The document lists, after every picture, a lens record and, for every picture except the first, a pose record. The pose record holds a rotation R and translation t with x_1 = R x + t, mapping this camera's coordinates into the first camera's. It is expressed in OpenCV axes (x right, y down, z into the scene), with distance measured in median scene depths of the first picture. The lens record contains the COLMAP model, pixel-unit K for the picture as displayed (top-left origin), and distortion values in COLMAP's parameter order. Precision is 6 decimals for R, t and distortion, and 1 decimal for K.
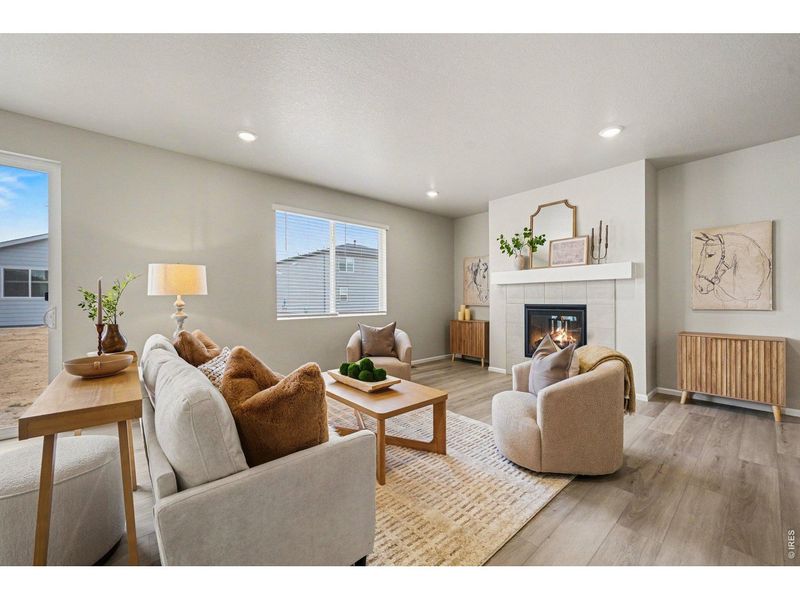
lens RADIAL K [[318.5, 0, 397.5], [0, 318.5, 303.3], [0, 0, 1]] dist [0.001735, 0.000655]
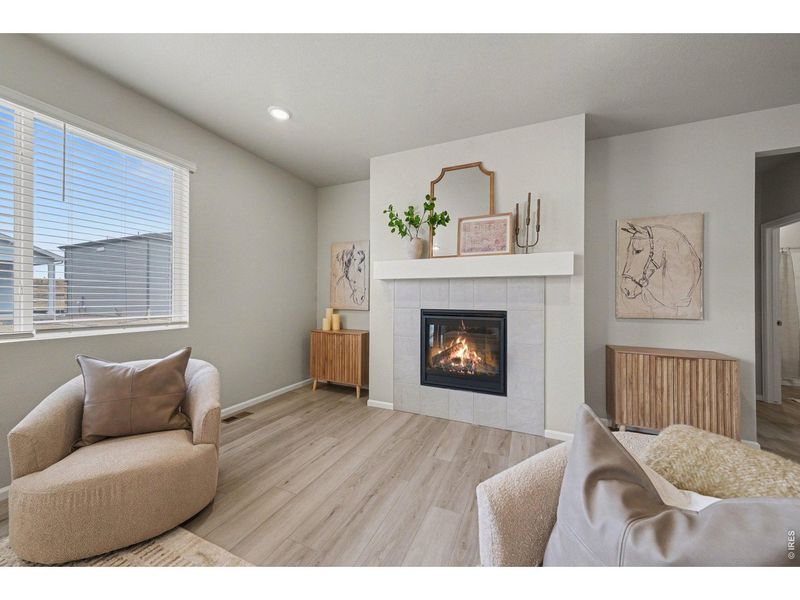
lens RADIAL K [[295.6, 0, 396.7], [0, 295.6, 300.6], [0, 0, 1]] dist [-0.000067, 0.000084]
pose [[0.905237, 0.011319, 0.424756, 0.088464], [-0.008813, 0.999930, -0.007863, -0.011400], [-0.424816, 0.003374, 0.905274, 0.493658]]
